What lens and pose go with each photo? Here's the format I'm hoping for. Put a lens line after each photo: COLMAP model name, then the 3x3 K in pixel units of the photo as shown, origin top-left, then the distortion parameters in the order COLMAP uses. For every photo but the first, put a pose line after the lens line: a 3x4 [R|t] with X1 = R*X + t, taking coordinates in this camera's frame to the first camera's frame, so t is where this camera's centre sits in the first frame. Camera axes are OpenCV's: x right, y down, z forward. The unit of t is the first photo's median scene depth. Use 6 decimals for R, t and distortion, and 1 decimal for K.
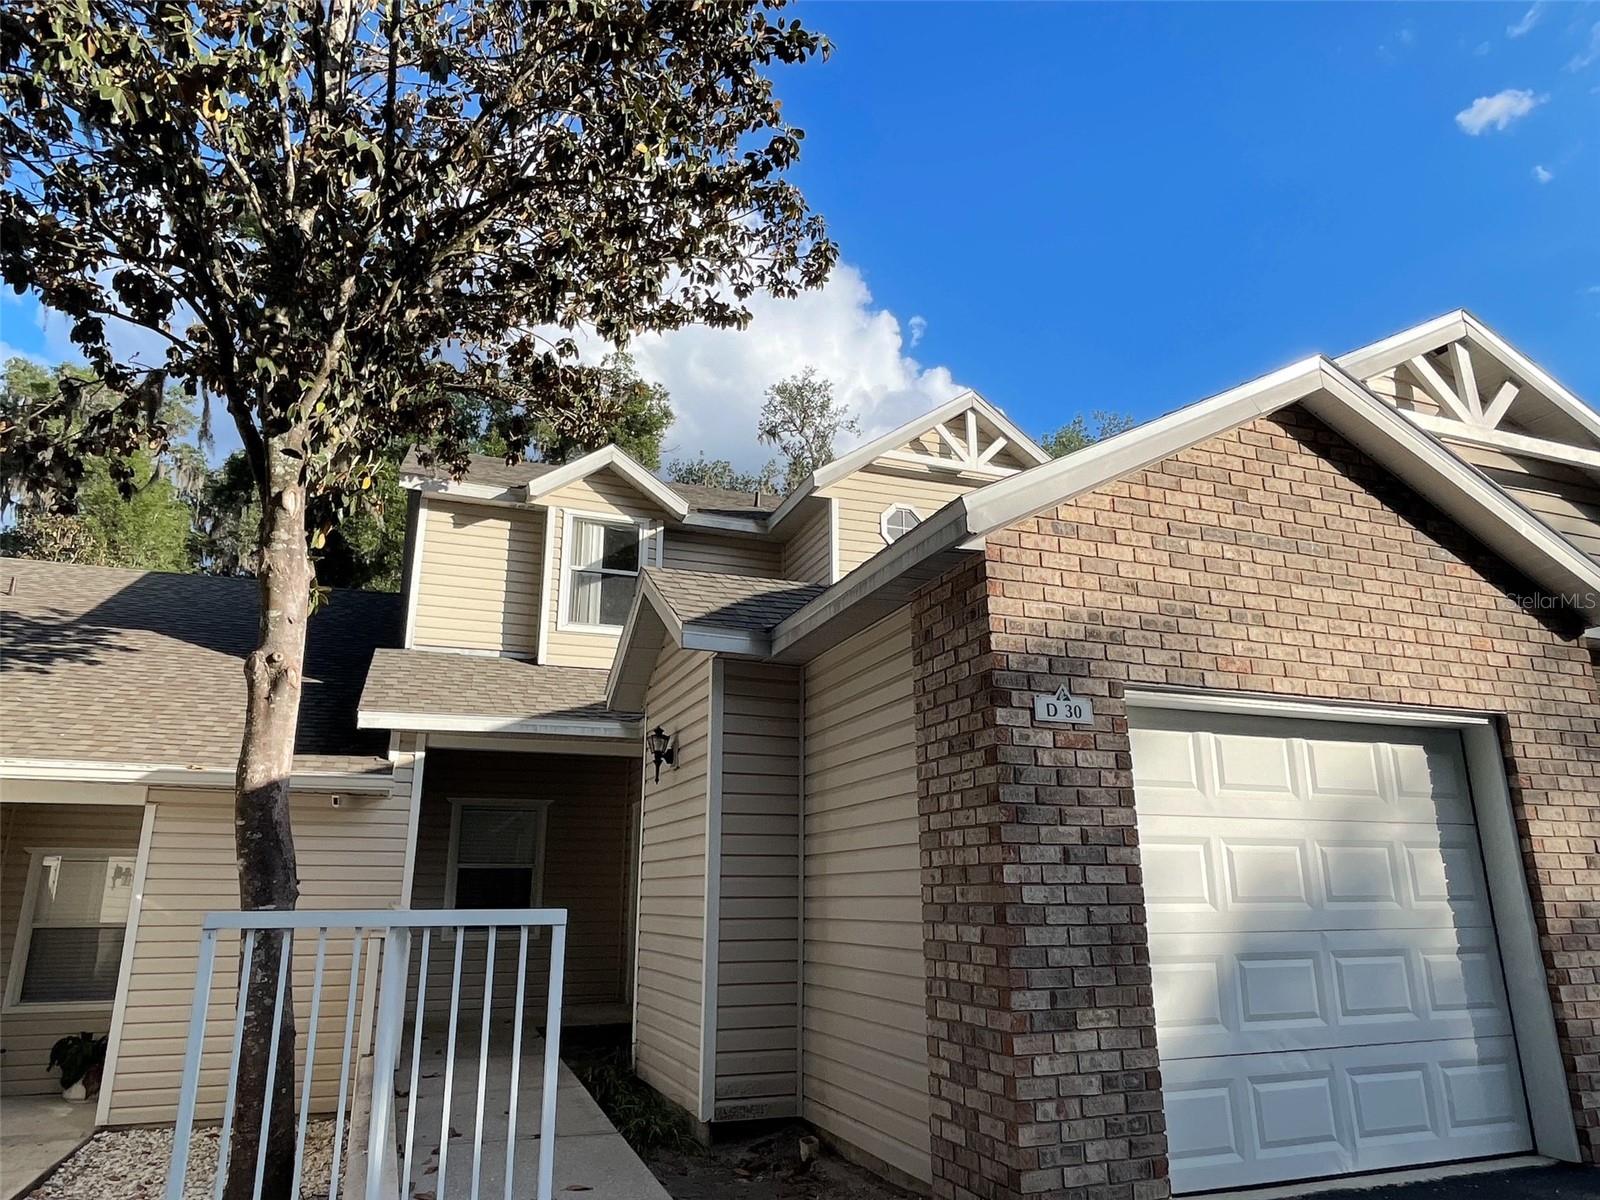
lens RADIAL K [[1015.2, 0, 797.5], [0, 1015.2, 604.4], [0, 0, 1]] dist [-0.013651, 0.014884]
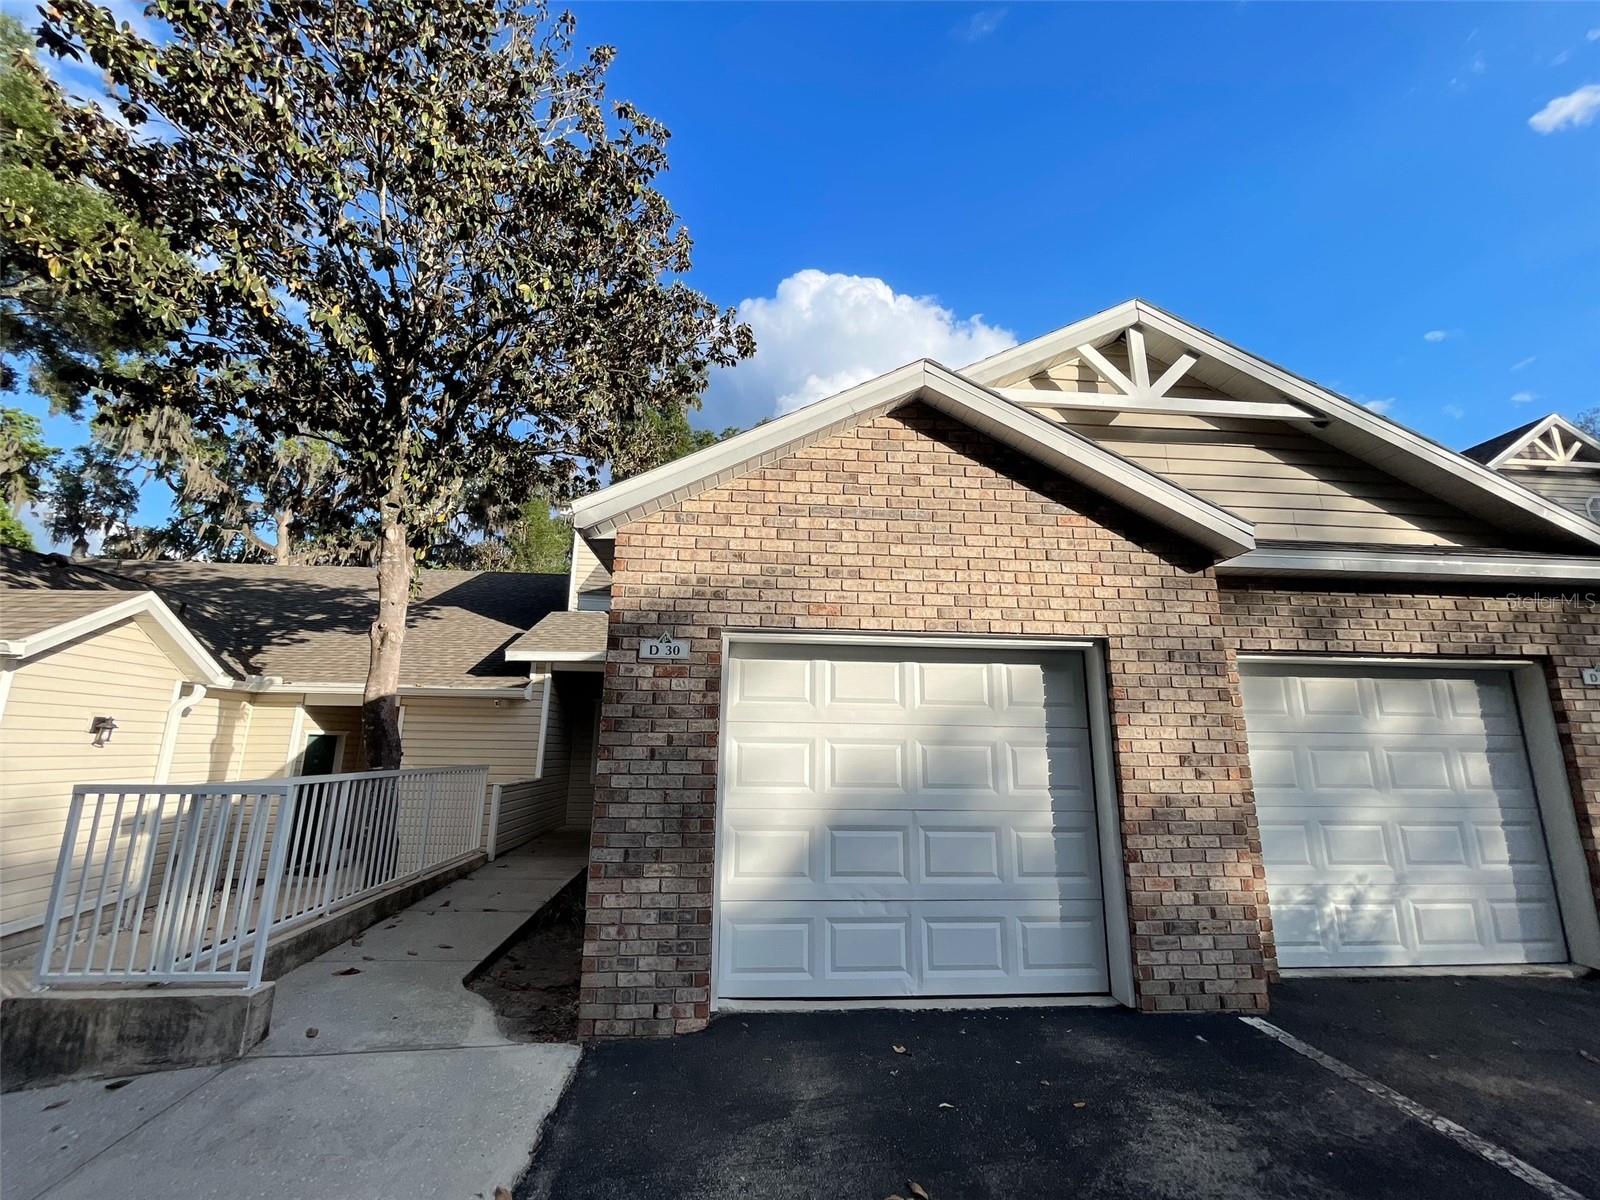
lens RADIAL K [[646.4, 0, 800.0], [0, 646.4, 600.0], [0, 0, 1]] dist [0.001110, -0.003101]
pose [[0.959896, -0.048321, -0.276161, 0.613988], [0.062439, 0.997141, 0.042557, 0.008657], [0.273315, -0.058094, 0.960169, 0.178007]]
